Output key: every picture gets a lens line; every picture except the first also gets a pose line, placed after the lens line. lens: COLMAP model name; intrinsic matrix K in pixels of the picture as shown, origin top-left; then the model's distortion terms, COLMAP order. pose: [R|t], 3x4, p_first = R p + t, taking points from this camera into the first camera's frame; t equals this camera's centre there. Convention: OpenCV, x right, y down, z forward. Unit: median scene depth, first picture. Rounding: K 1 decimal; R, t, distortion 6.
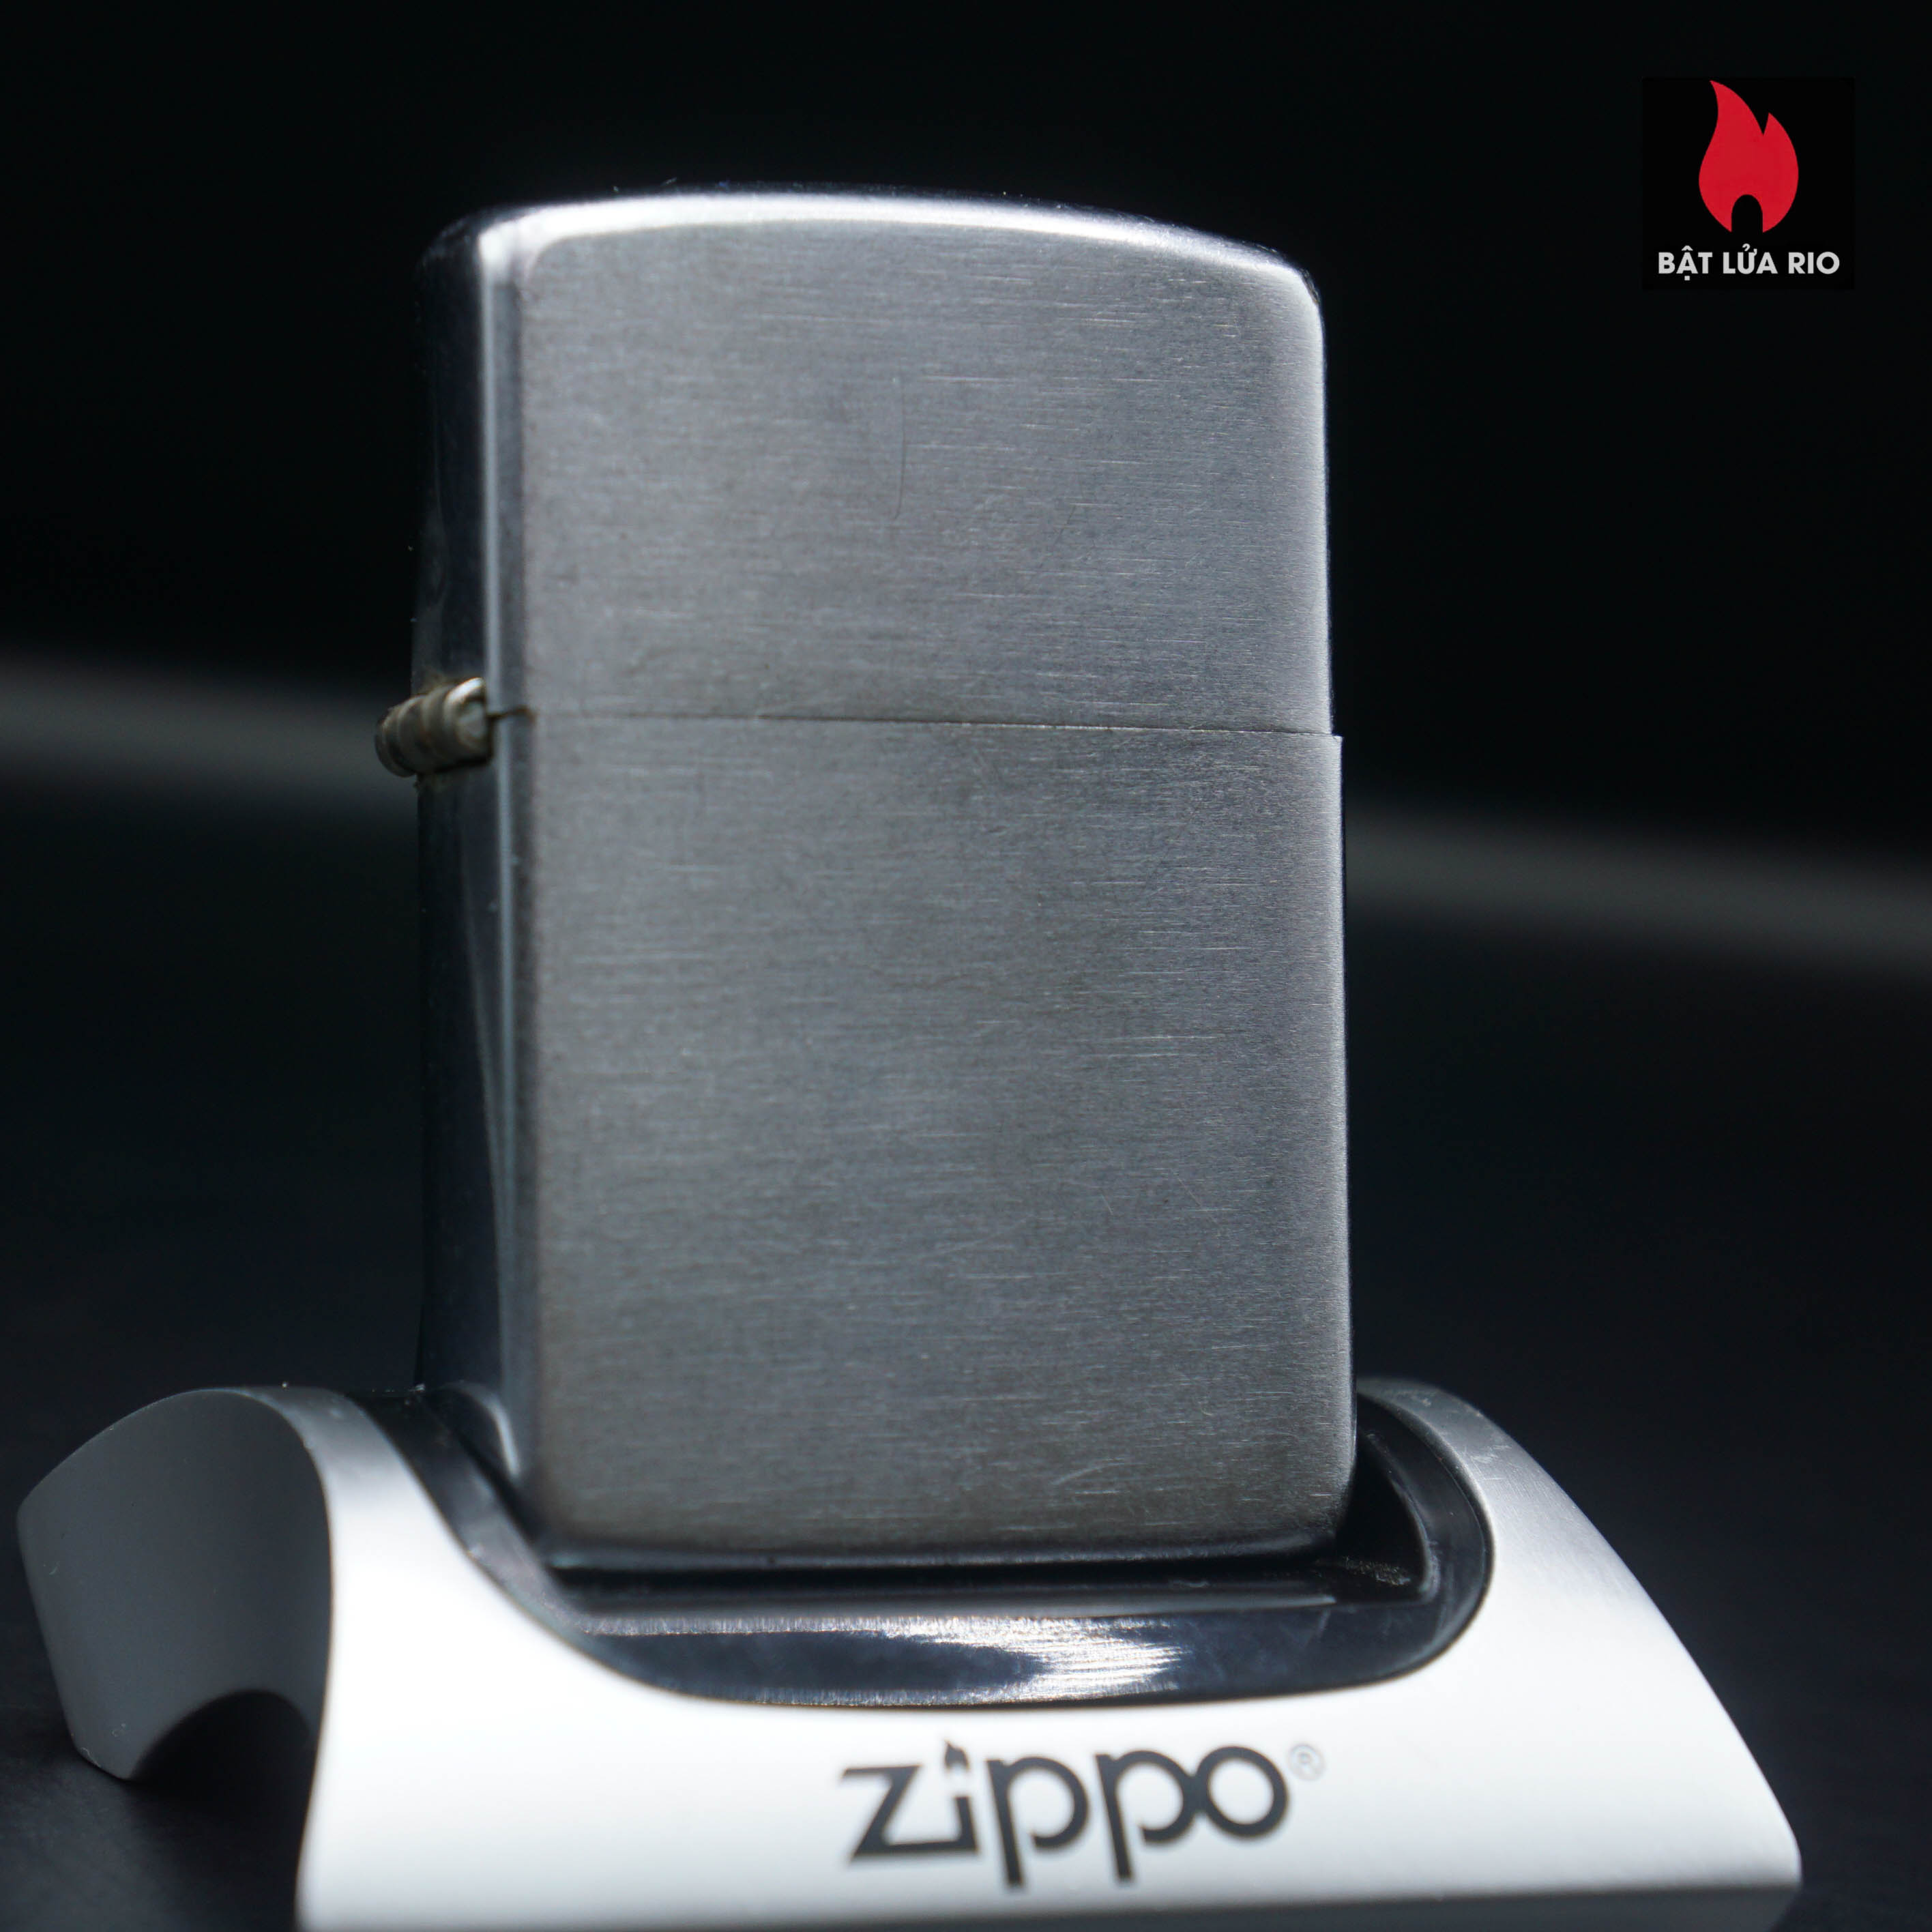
lens RADIAL K [[6644.7, 0, 976.5], [0, 6644.7, 940.6], [0, 0, 1]] dist [-0.040188, 0.000000]
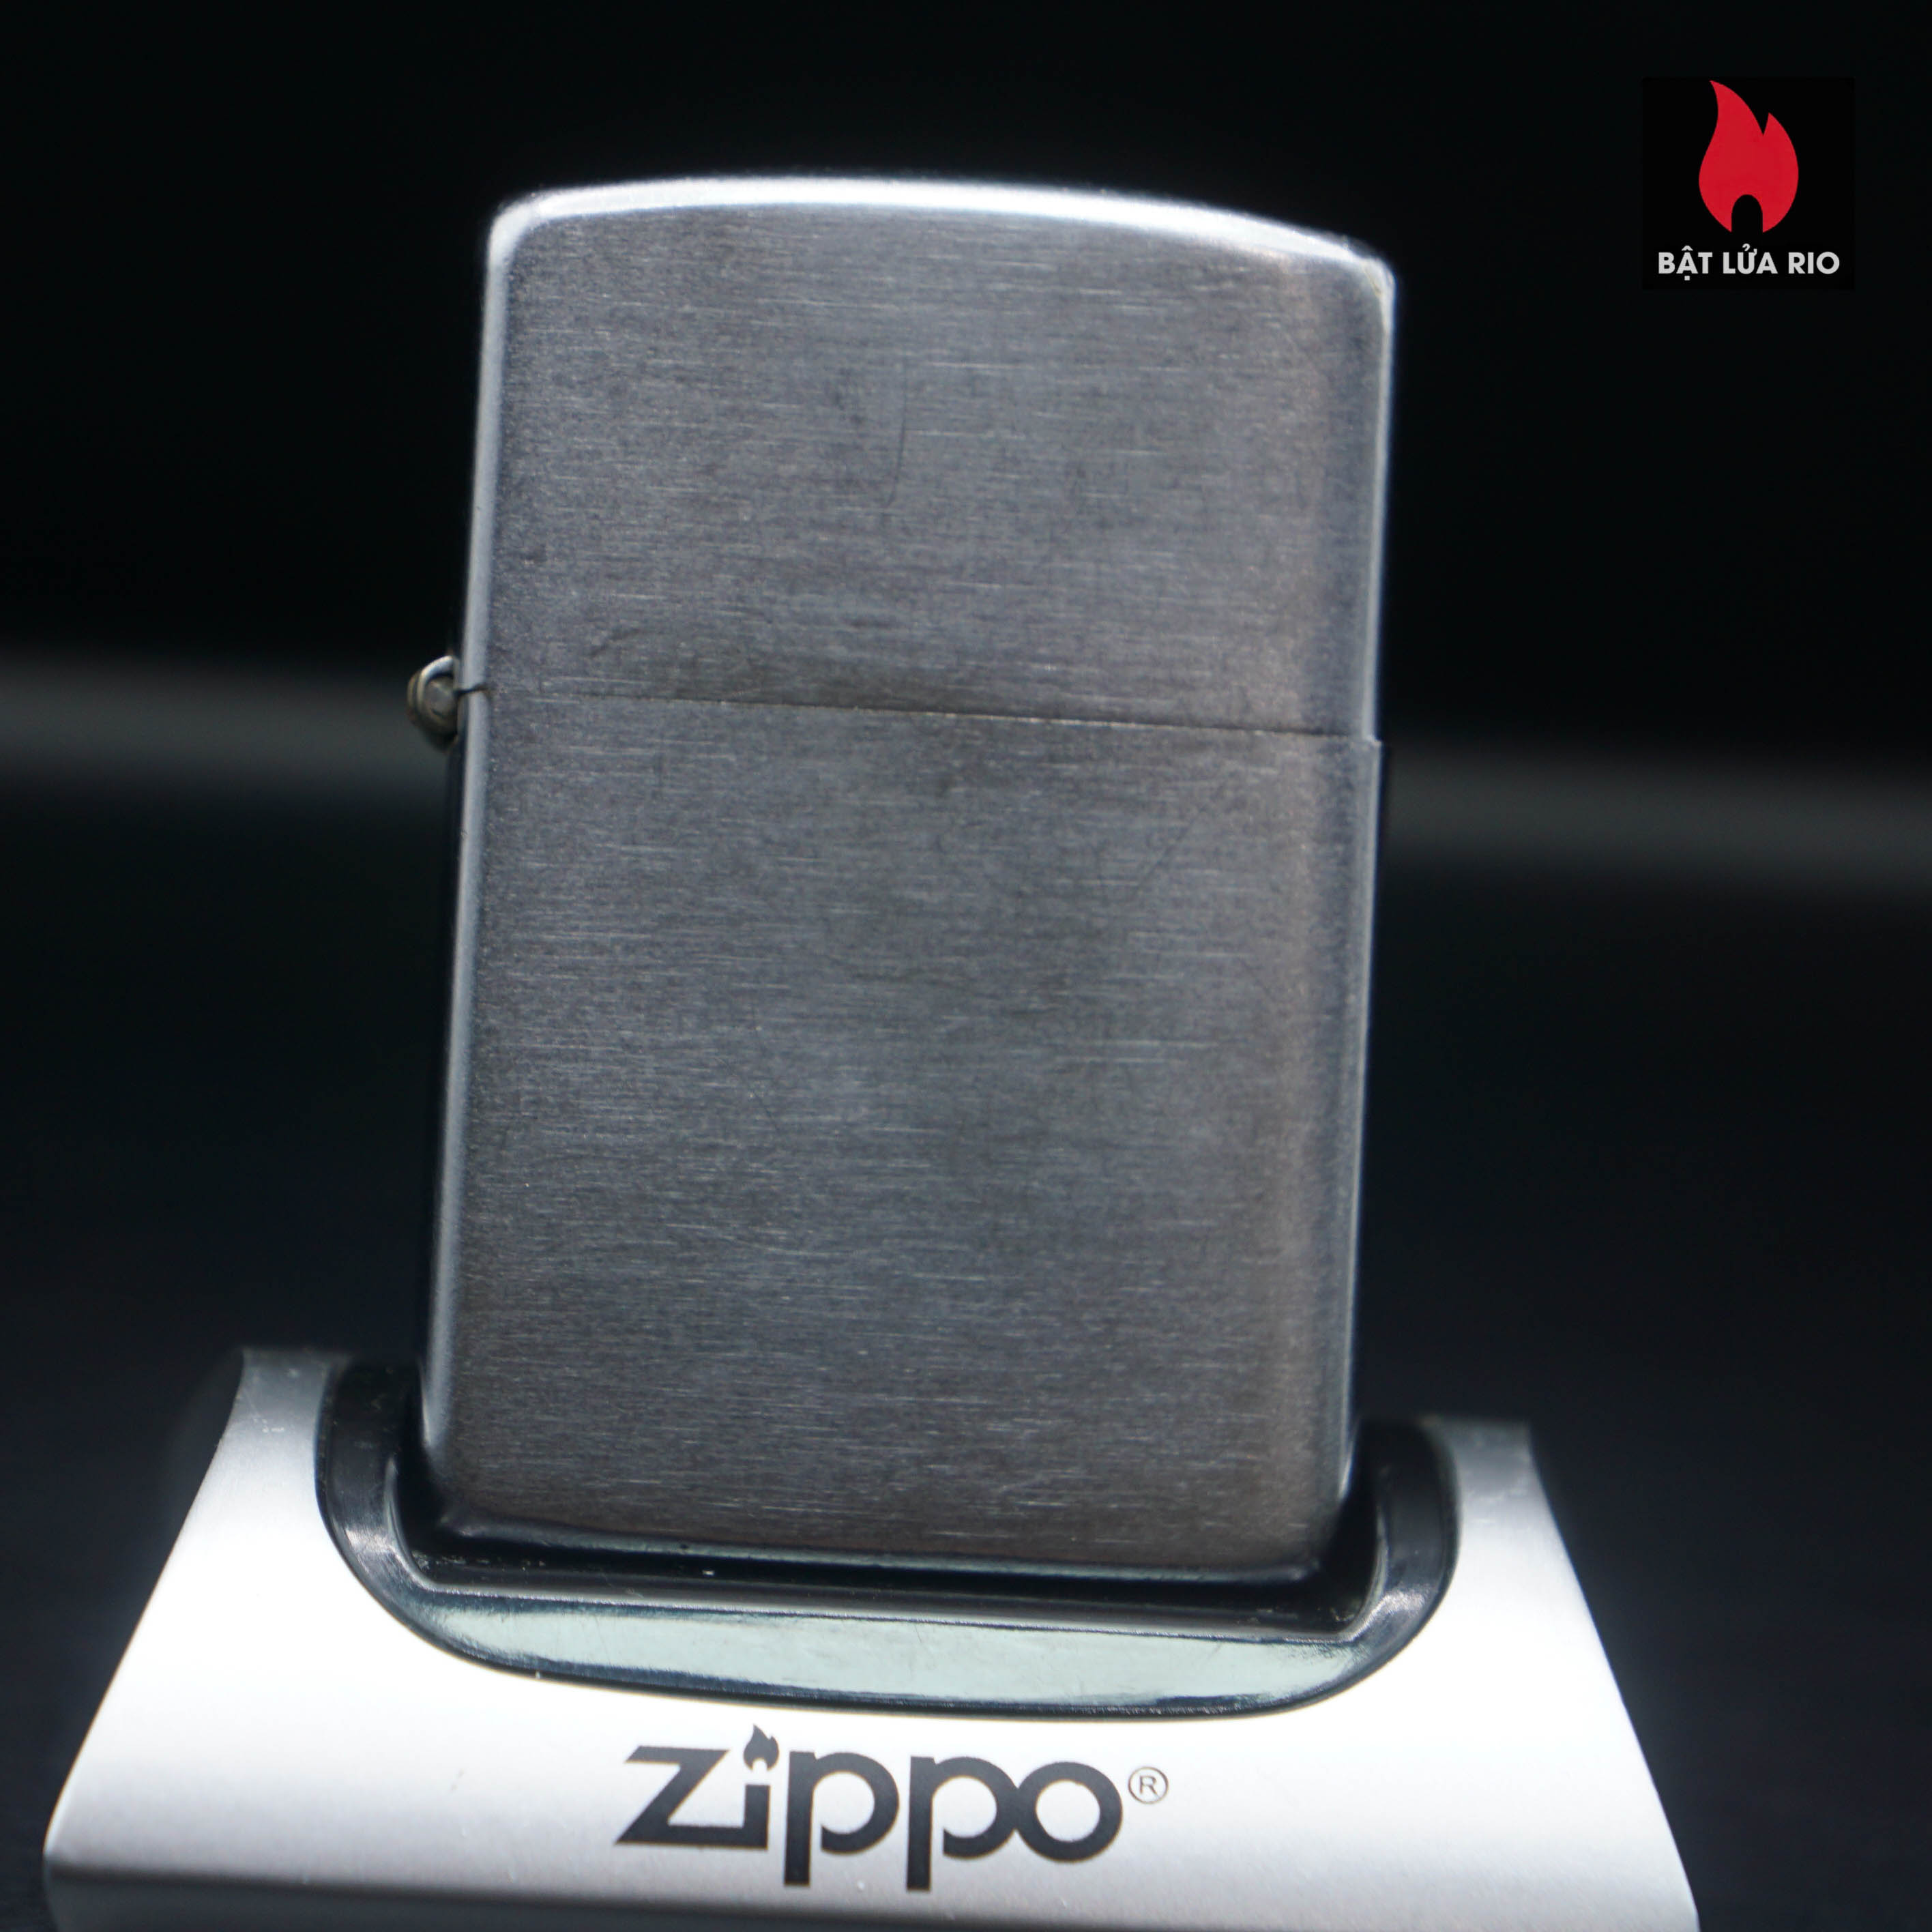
lens RADIAL K [[6644.7, 0, 877.5], [0, 6644.7, 1018.2], [0, 0, 1]] dist [-0.040188, 0.000000]
pose [[0.932128, 0.038165, -0.360112, 0.346758], [-0.042742, 0.999075, -0.004754, 0.017551], [0.359598, 0.019824, 0.932897, 0.079284]]
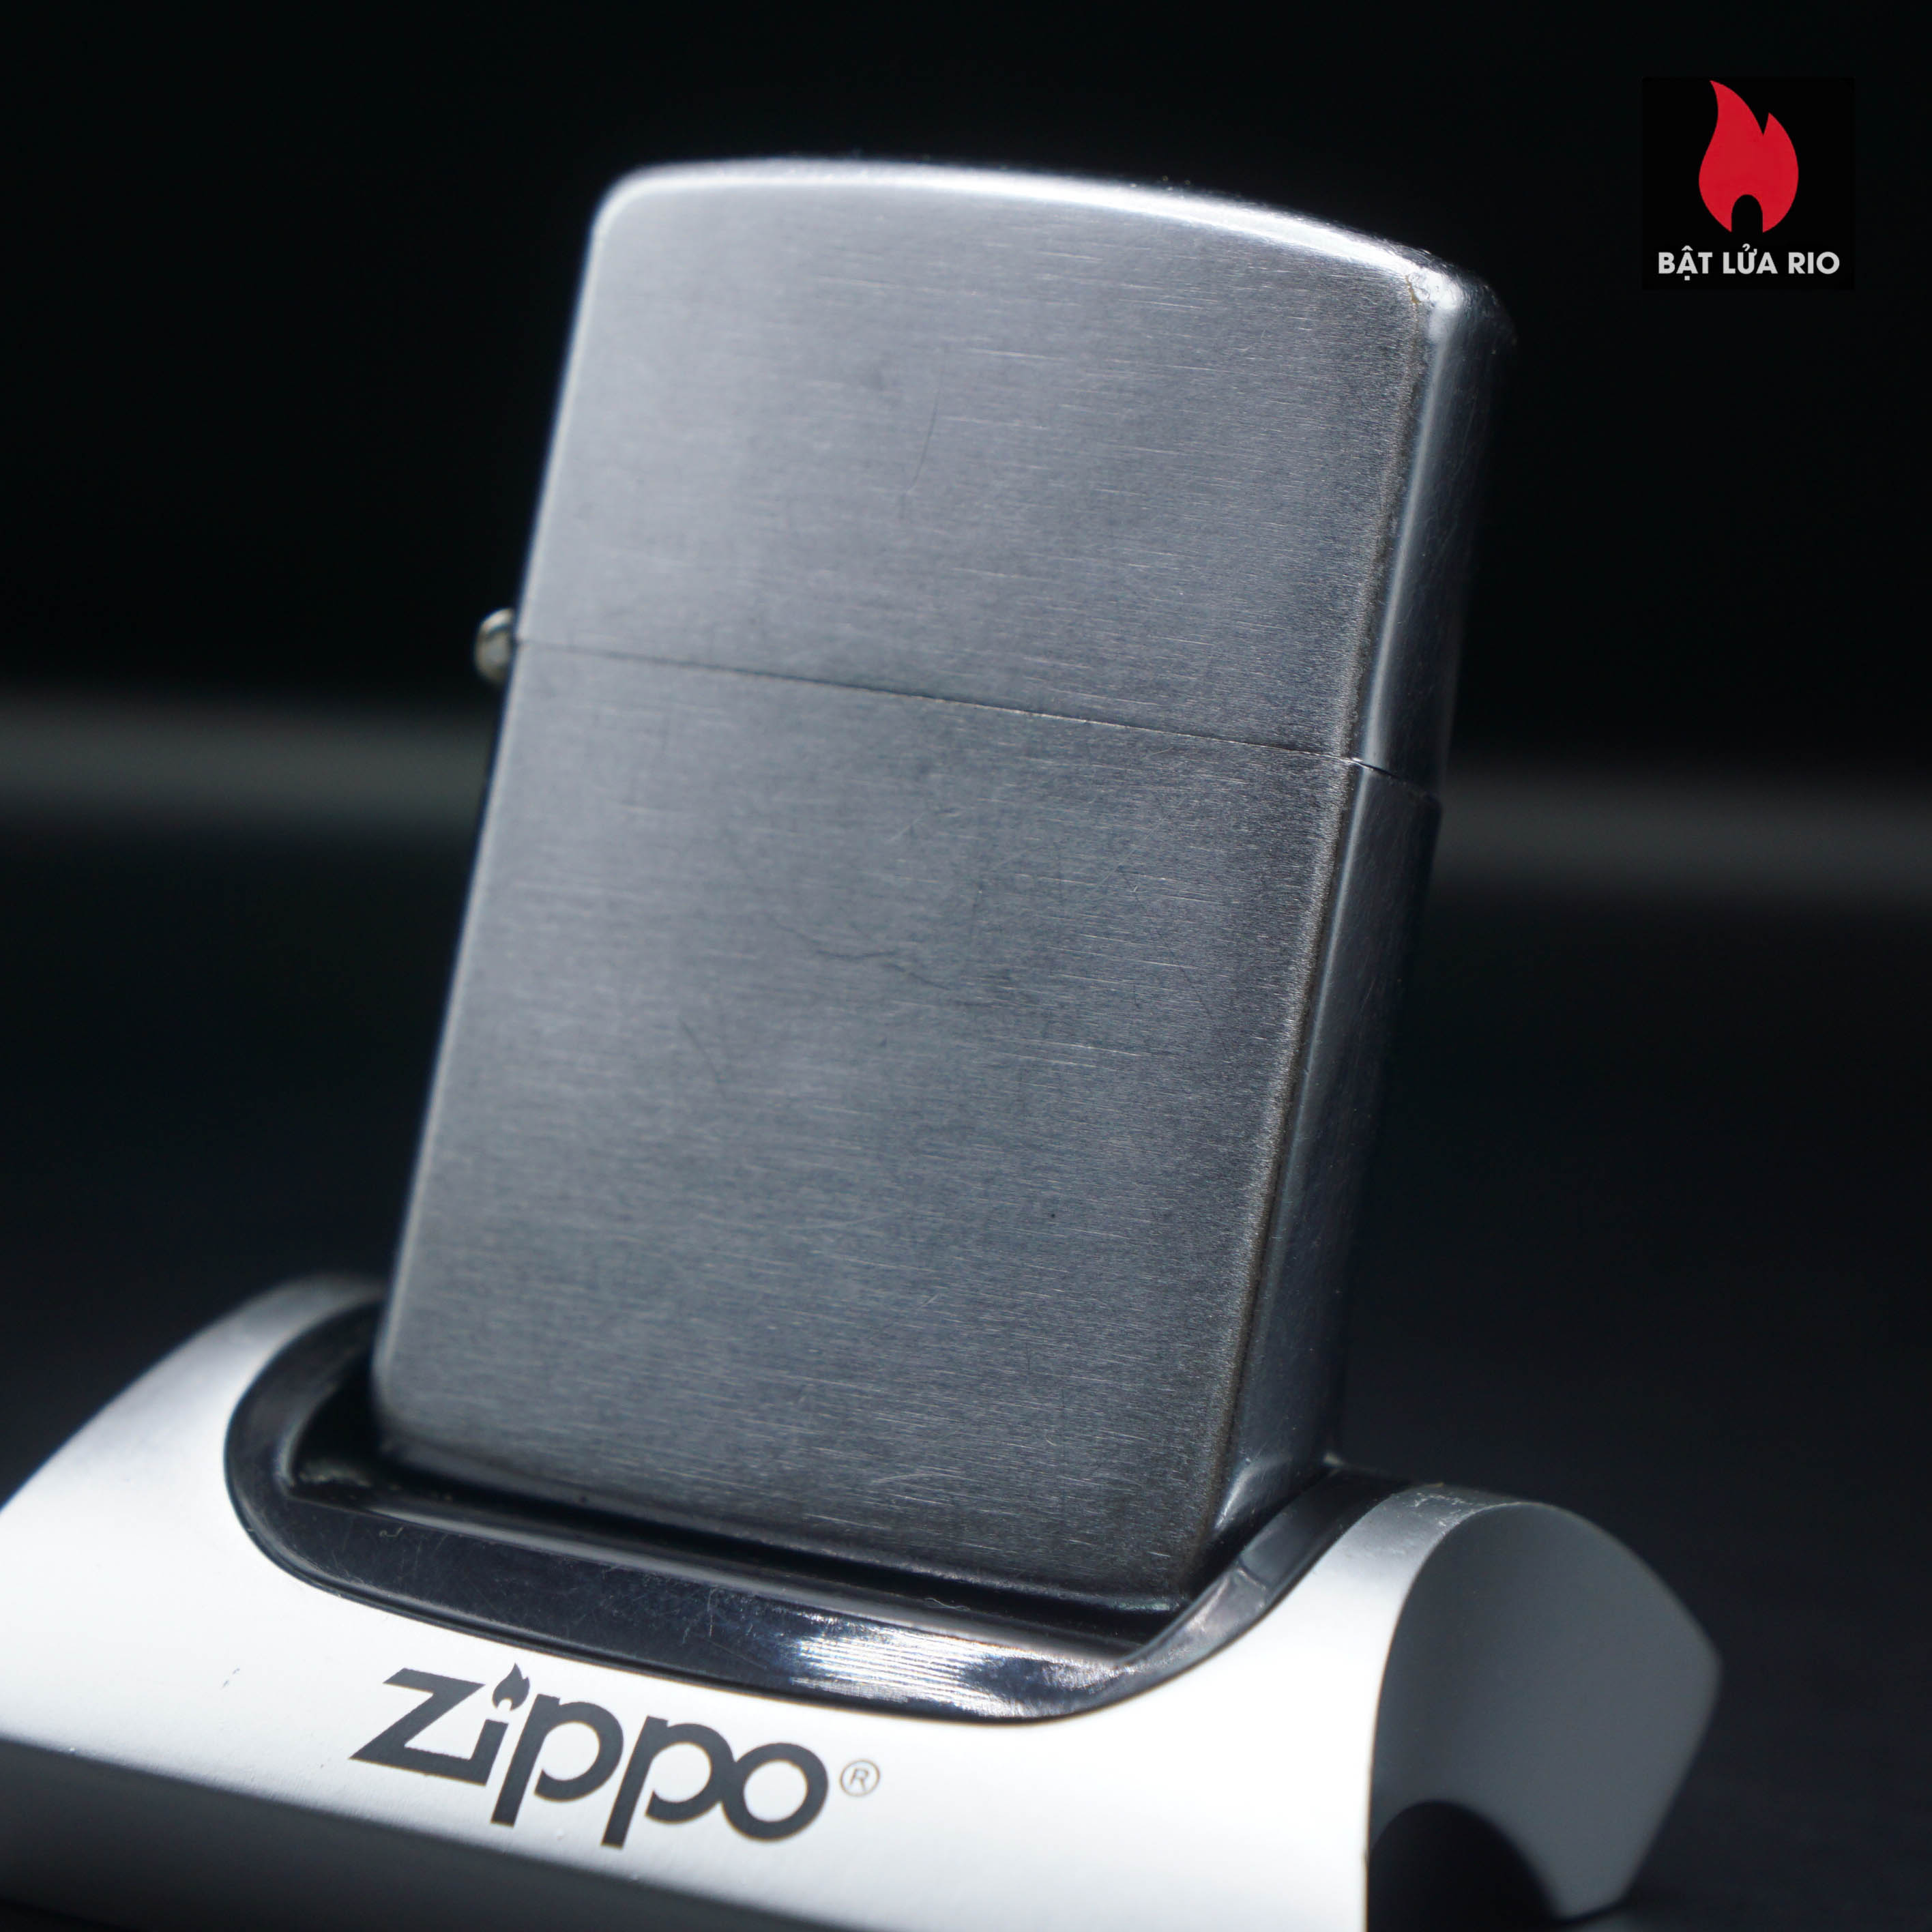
lens RADIAL K [[6644.7, 0, 847.5], [0, 6644.7, 967.8], [0, 0, 1]] dist [-0.040188, 0.000000]
pose [[0.701614, 0.095307, -0.706154, 0.686693], [-0.148003, 0.988894, -0.013585, 0.021654], [0.697017, 0.114044, 0.707928, 0.305813]]
